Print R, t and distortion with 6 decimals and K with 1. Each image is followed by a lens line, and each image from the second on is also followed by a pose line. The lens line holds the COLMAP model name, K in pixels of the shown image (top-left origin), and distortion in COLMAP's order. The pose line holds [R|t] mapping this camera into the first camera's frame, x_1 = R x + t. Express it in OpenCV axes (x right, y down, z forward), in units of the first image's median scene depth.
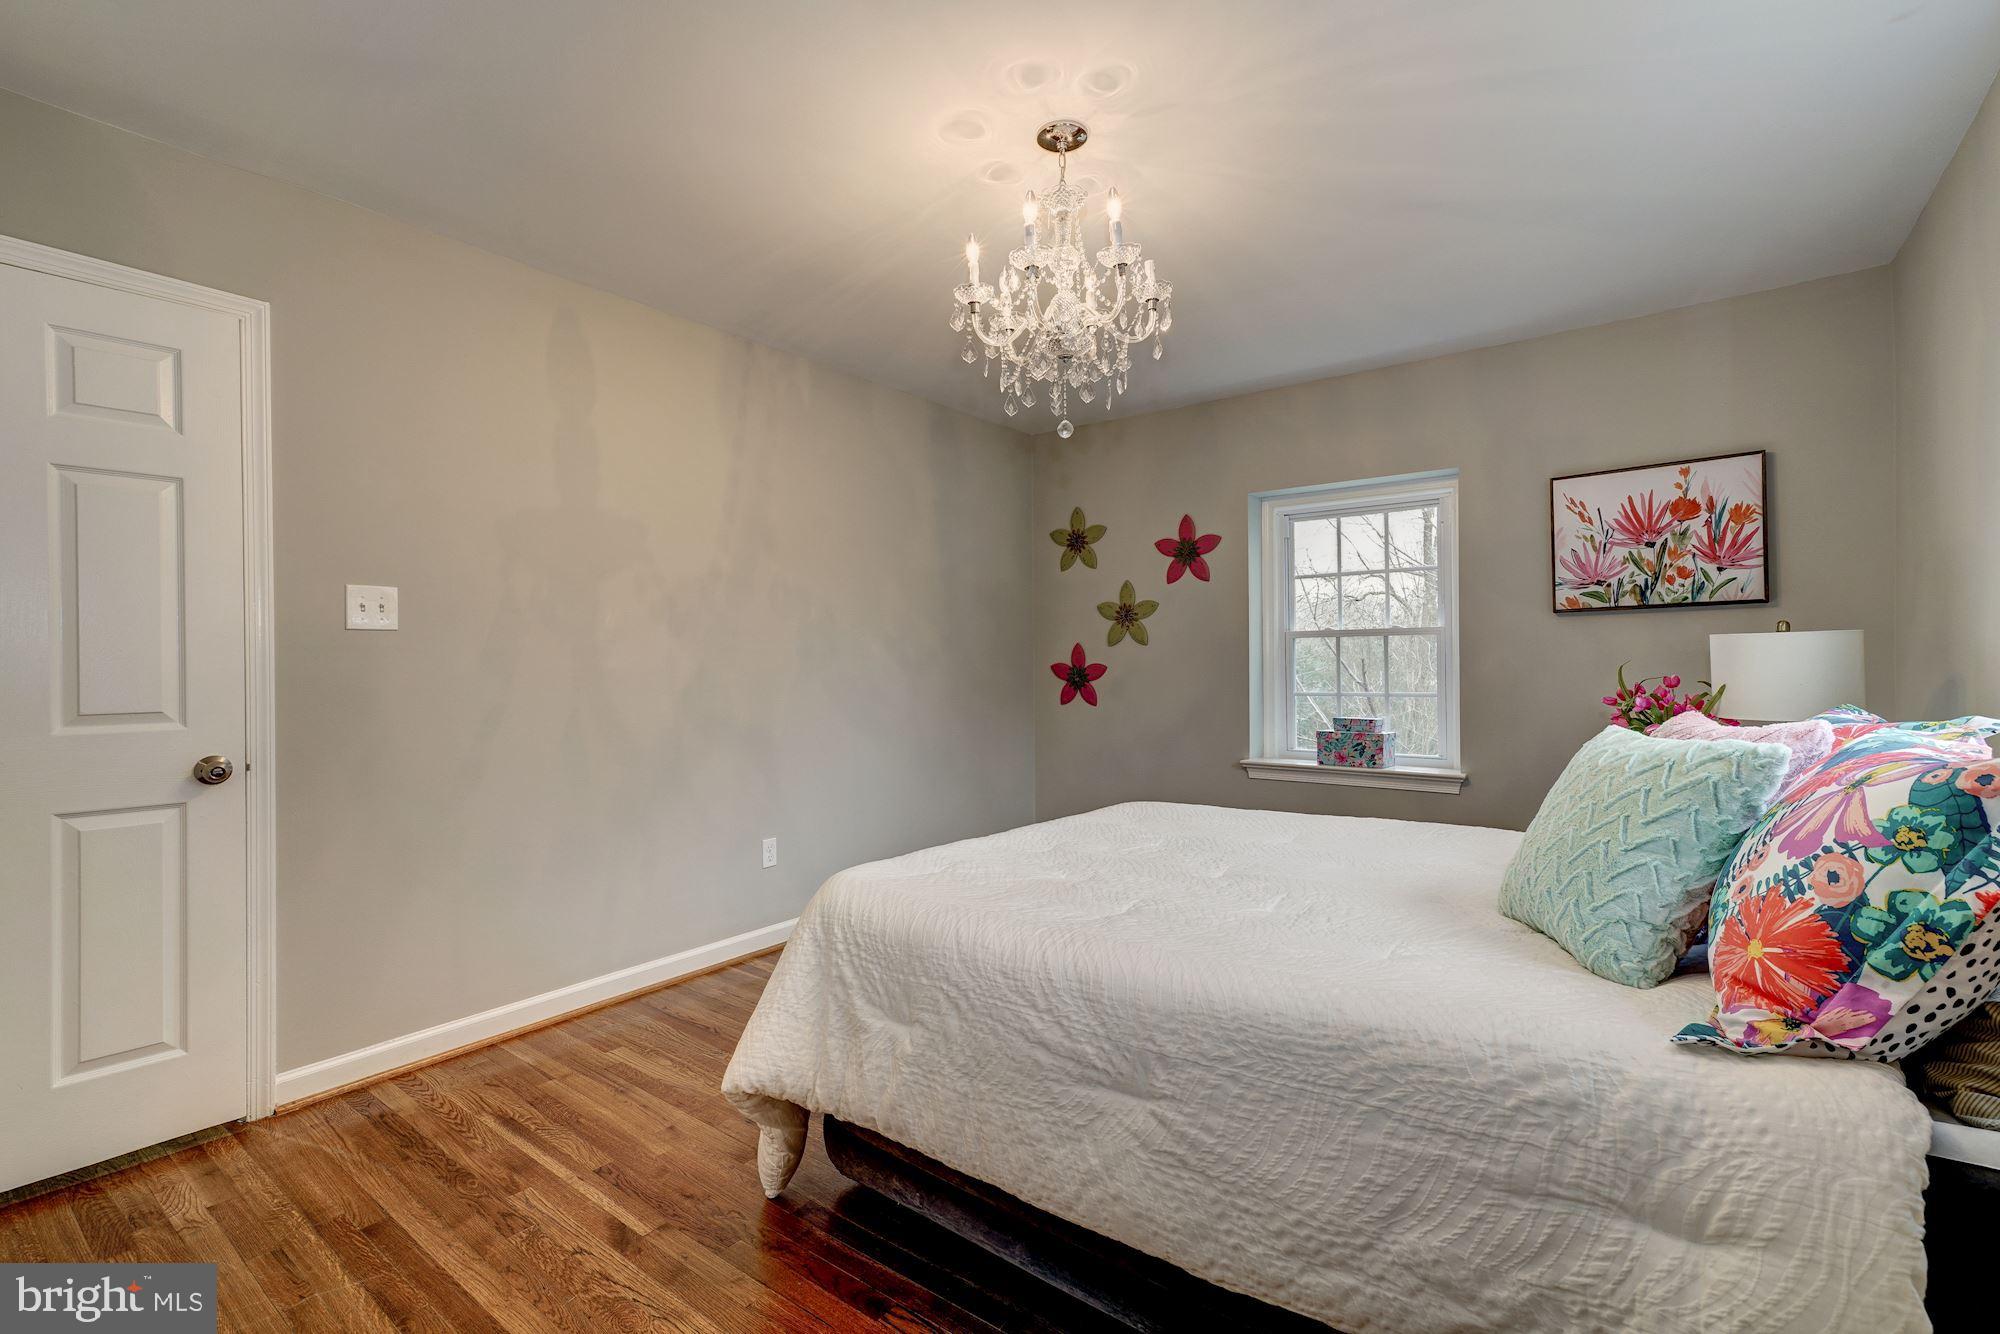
lens RADIAL K [[893.2, 0, 982.0], [0, 893.2, 662.6], [0, 0, 1]] dist [0.008994, 0.000446]
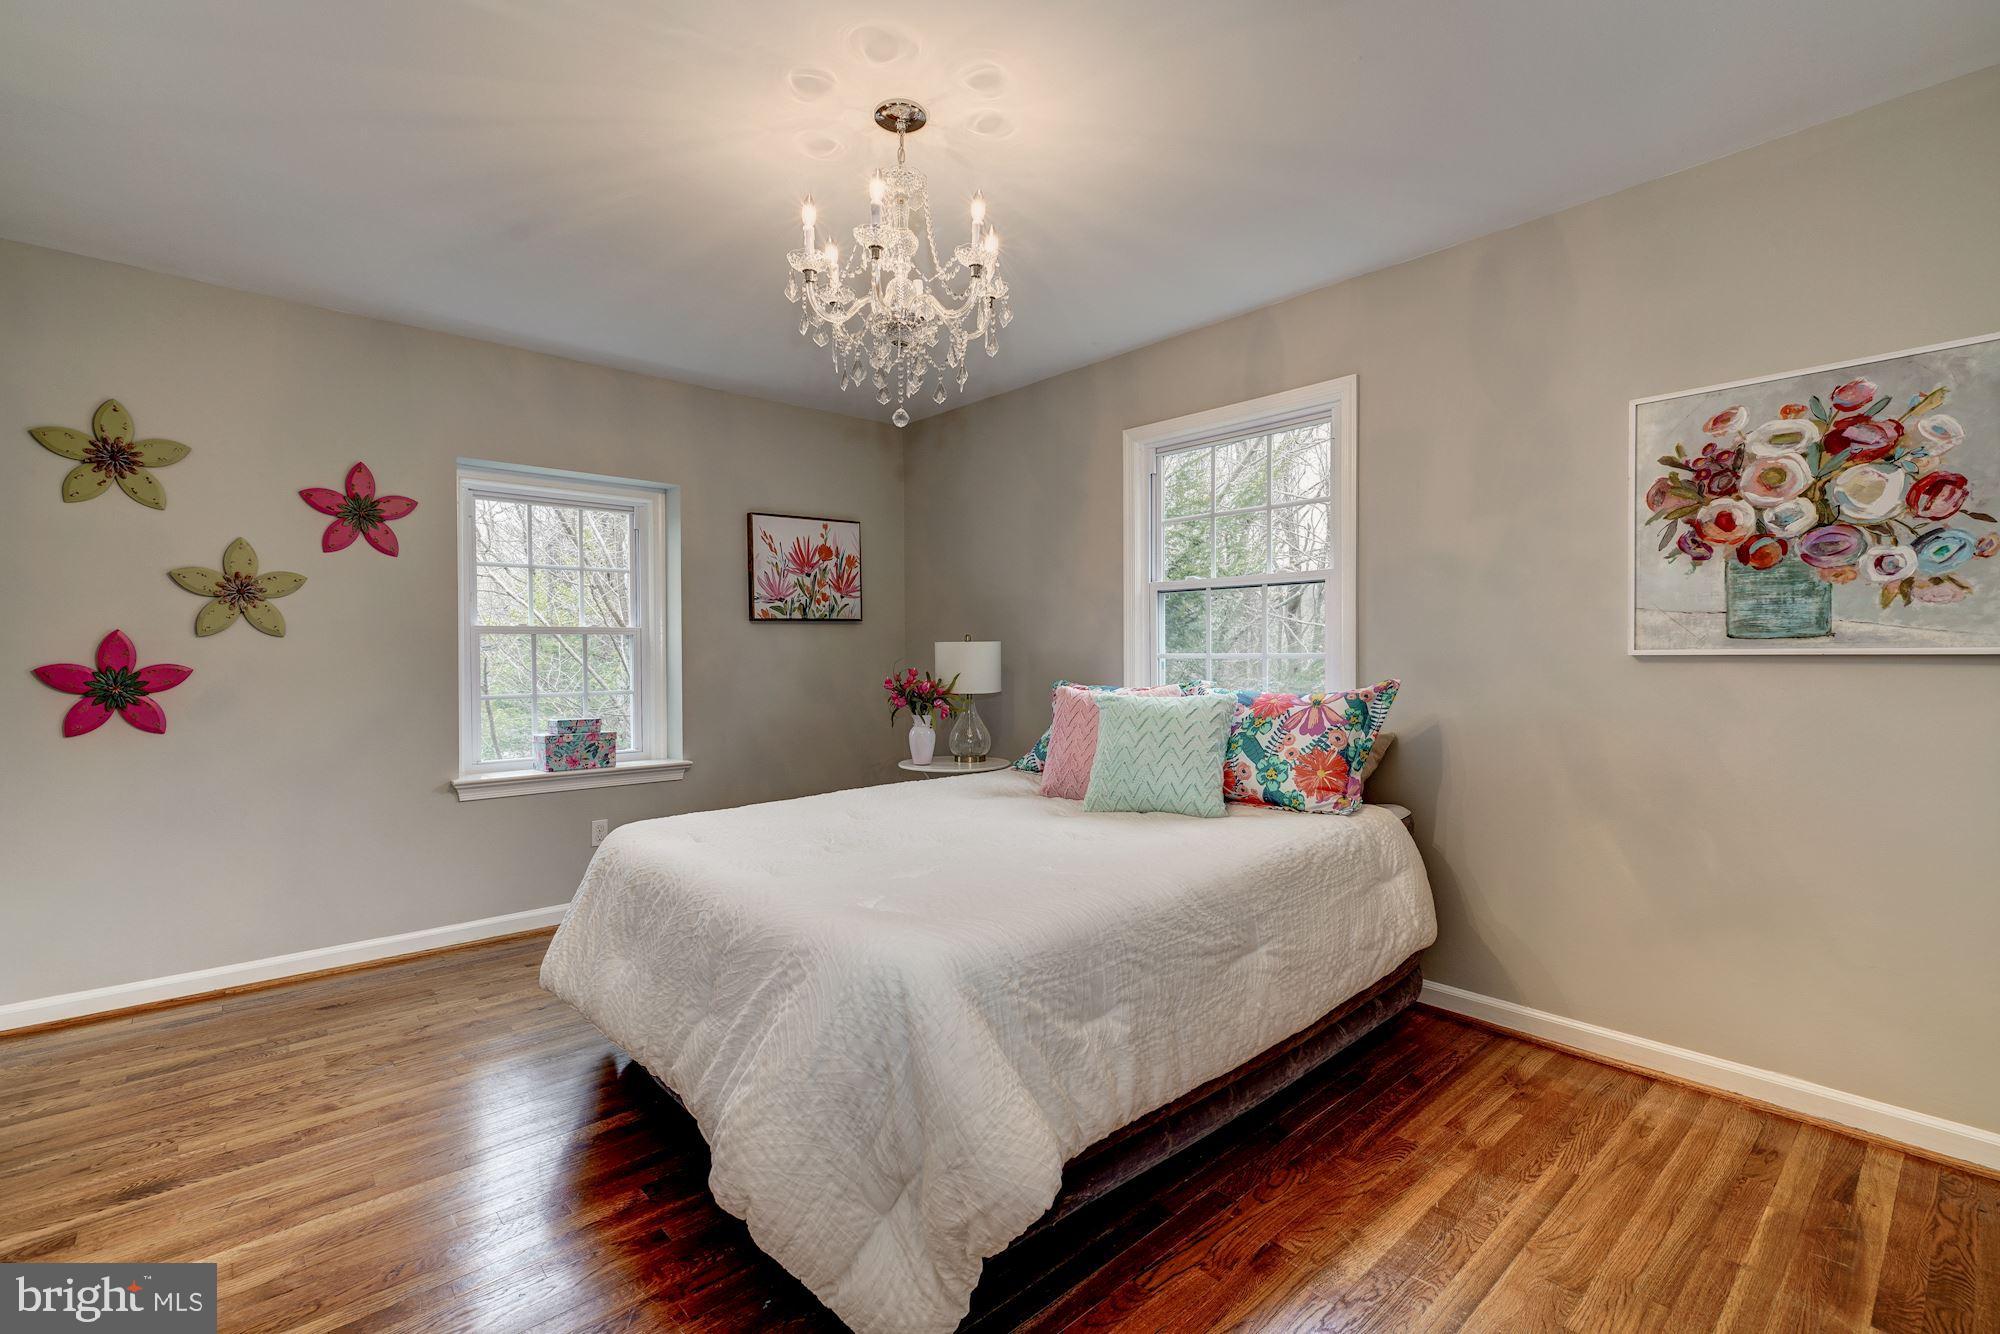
lens RADIAL K [[893.2, 0, 993.6], [0, 893.2, 662.2], [0, 0, 1]] dist [0.008994, 0.000446]
pose [[0.180929, -0.000882, 0.983496, -0.545929], [0.005657, 0.999984, -0.000144, 0.004103], [-0.983480, 0.005589, 0.180931, 0.467383]]
